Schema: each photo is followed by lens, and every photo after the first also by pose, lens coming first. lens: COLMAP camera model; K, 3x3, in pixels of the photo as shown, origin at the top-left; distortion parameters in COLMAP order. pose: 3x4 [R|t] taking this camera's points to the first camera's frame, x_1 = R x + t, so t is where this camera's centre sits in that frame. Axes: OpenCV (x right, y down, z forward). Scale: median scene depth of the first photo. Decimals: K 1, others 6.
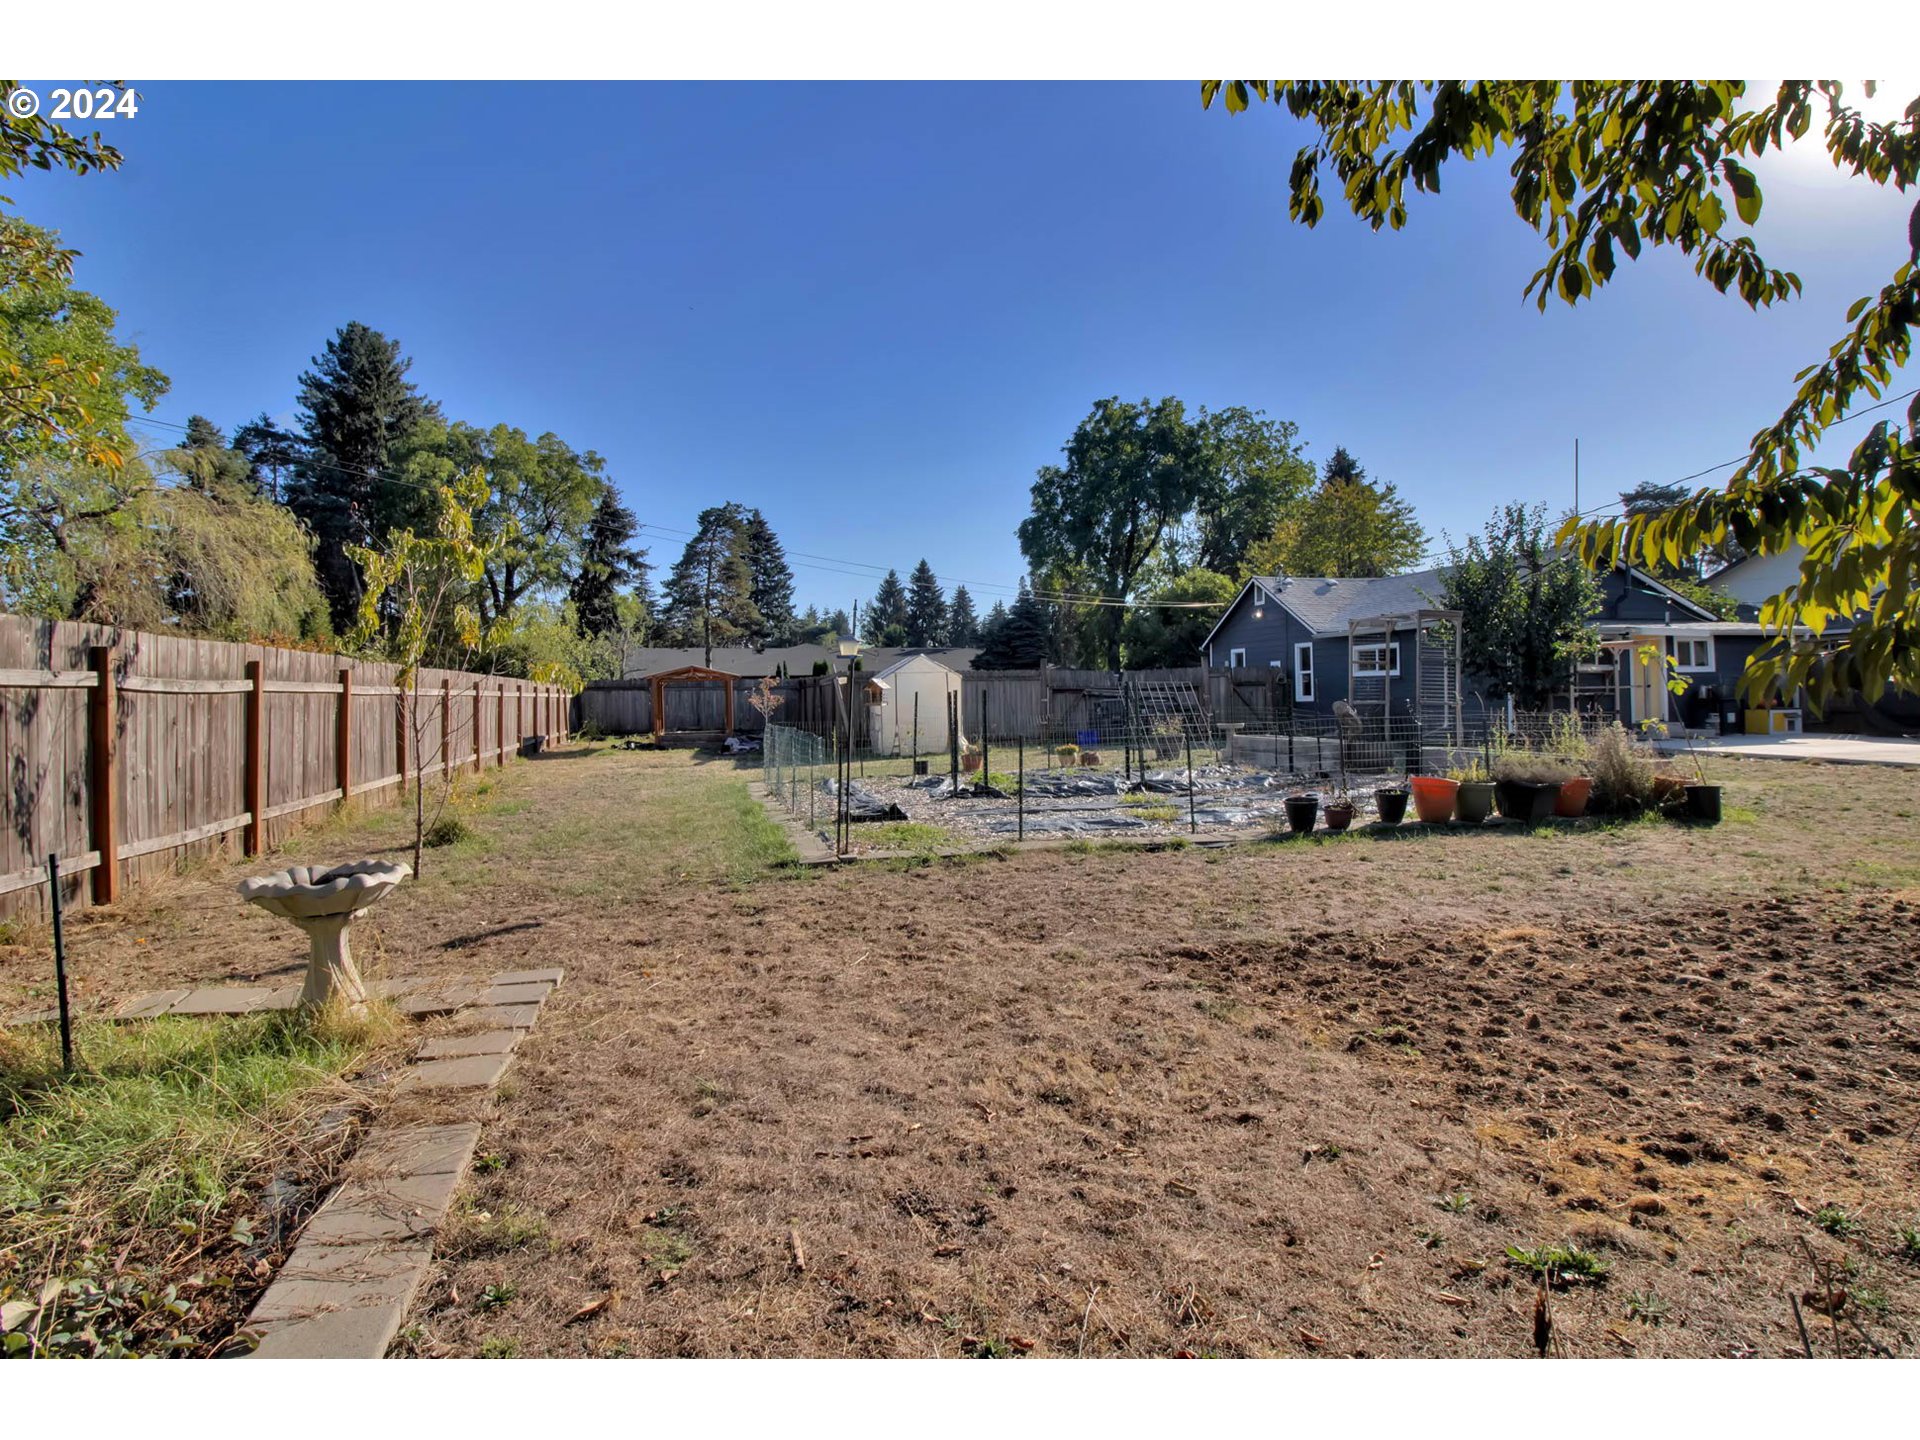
lens RADIAL K [[1018.0, 0, 963.1], [0, 1018.0, 708.0], [0, 0, 1]] dist [-0.003025, -0.001069]
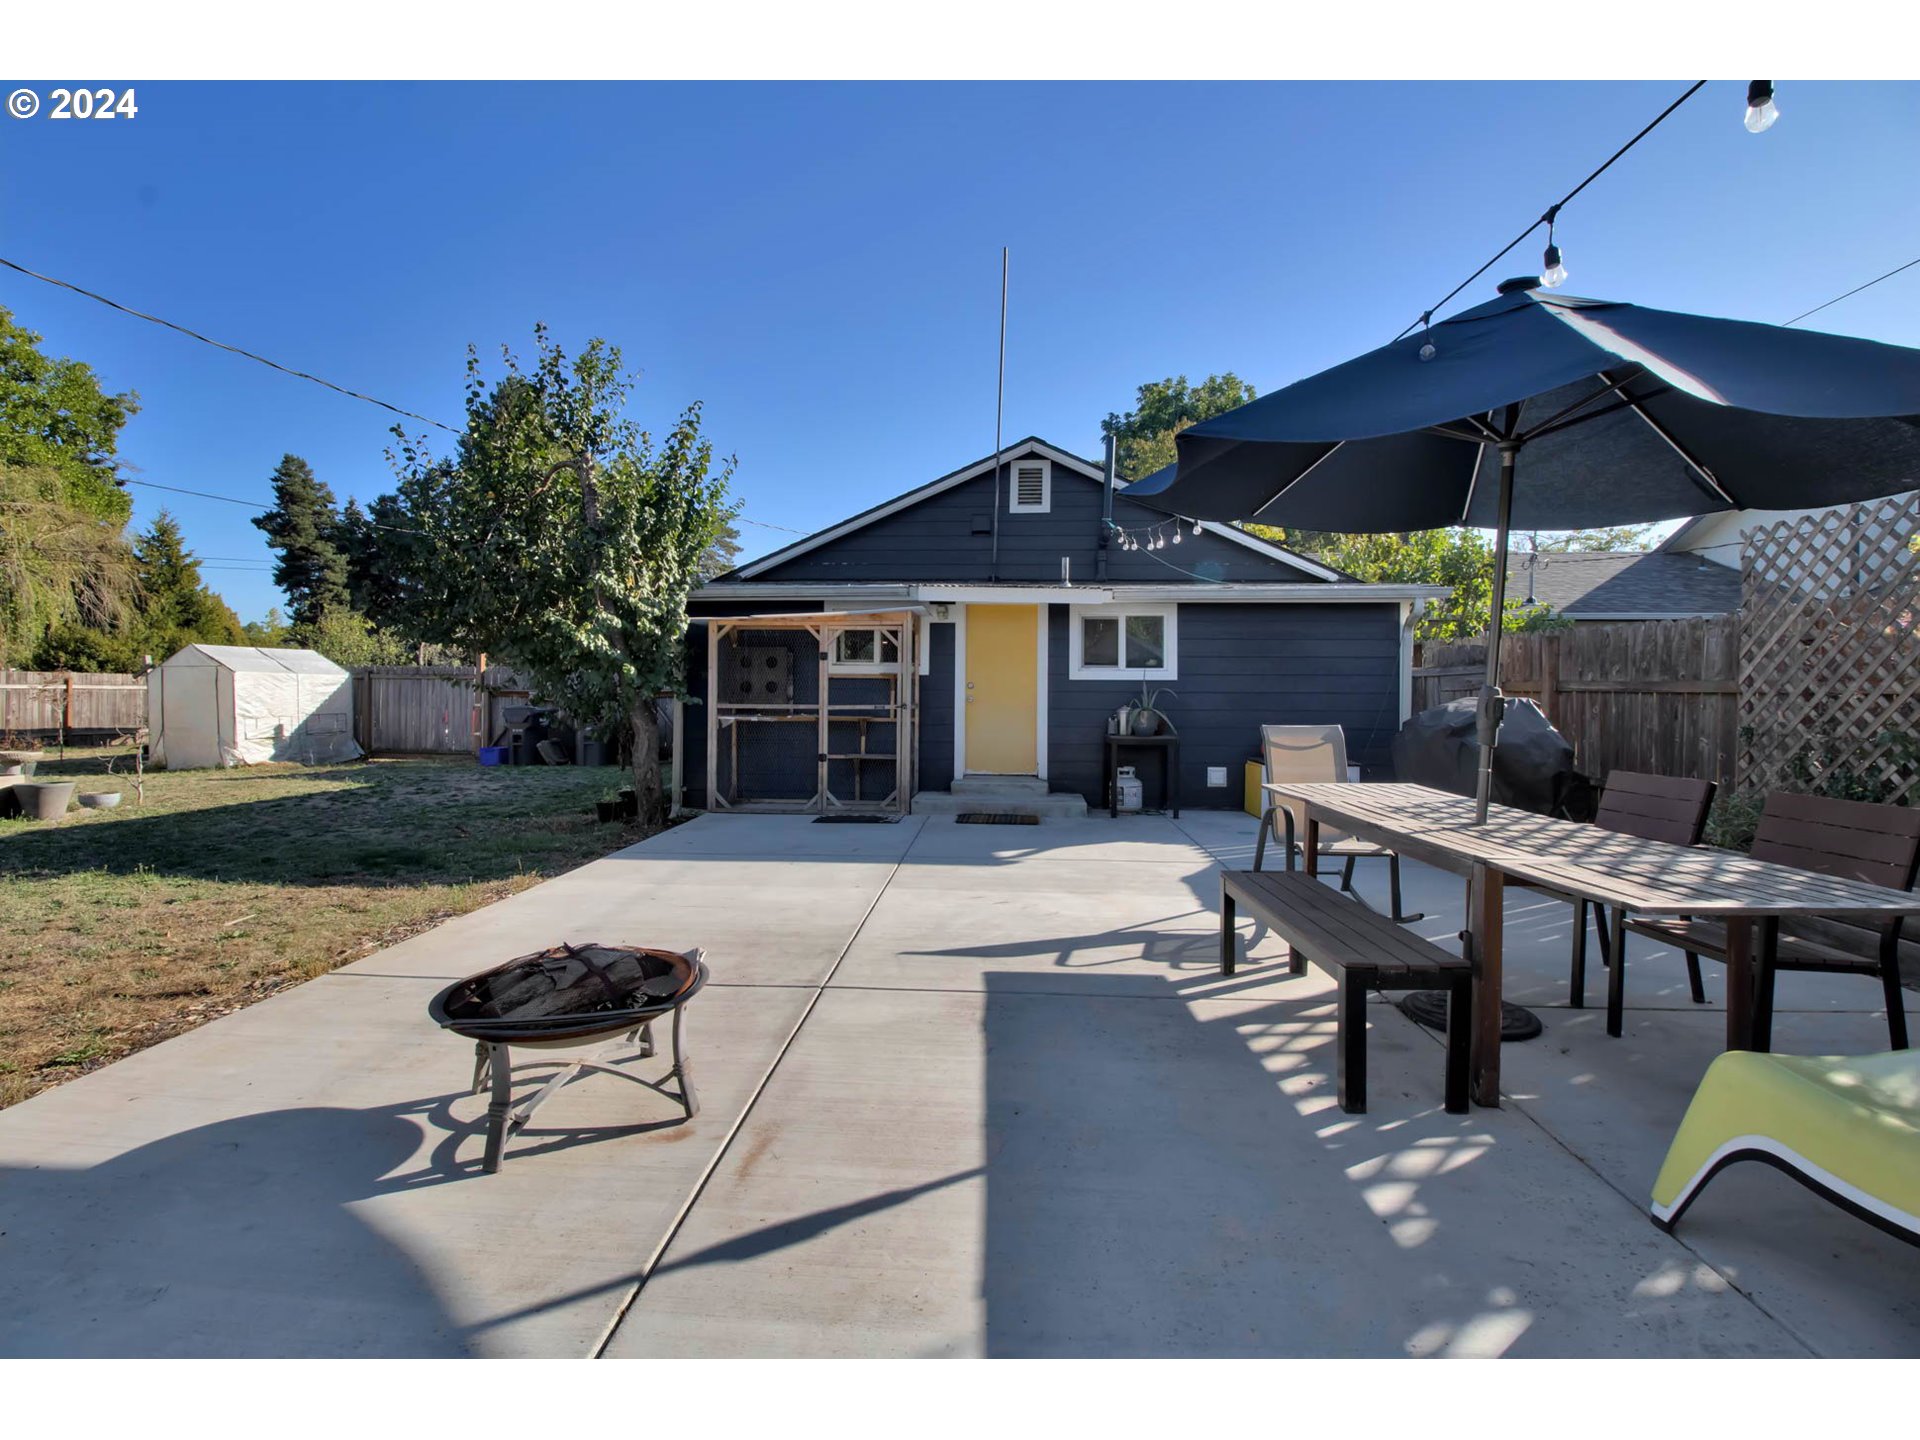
lens RADIAL K [[881.8, 0, 949.6], [0, 881.8, 712.2], [0, 0, 1]] dist [-0.000594, -0.011404]
pose [[0.952340, 0.022699, -0.304192, 0.230901], [-0.020101, 0.999730, 0.011668, -0.006929], [0.304375, -0.004997, 0.952539, 0.171917]]
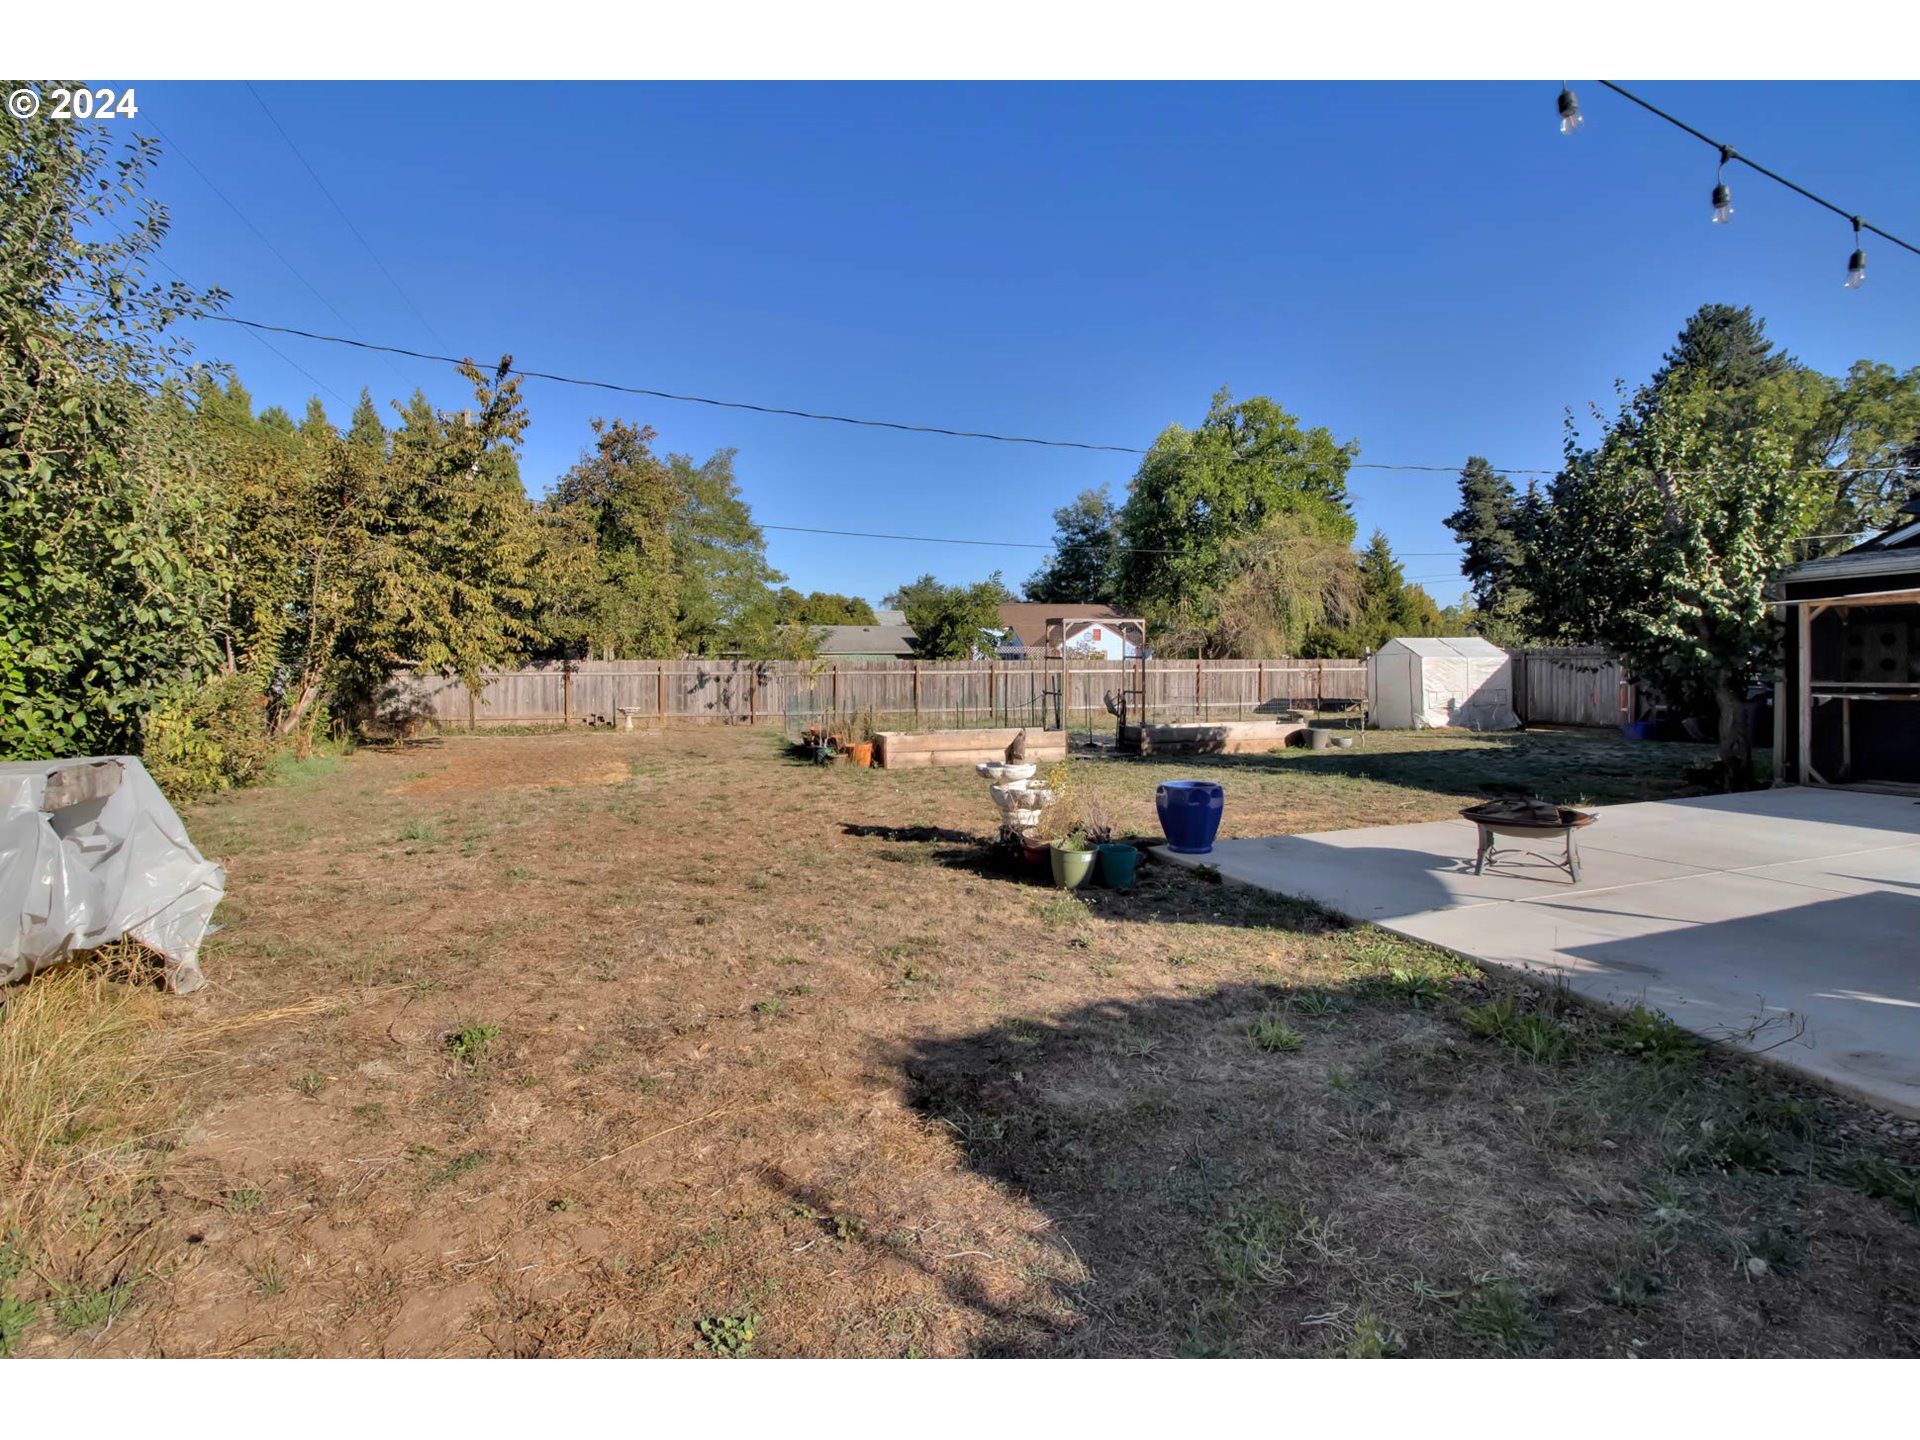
lens RADIAL K [[909.8, 0, 934.5], [0, 909.8, 655.4], [0, 0, 1]] dist [-0.000233, -0.013102]
pose [[0.072858, -0.008595, -0.997305, 0.282168], [-0.004448, 0.999950, -0.008943, -0.008092], [0.997332, 0.005087, 0.072816, 0.143397]]
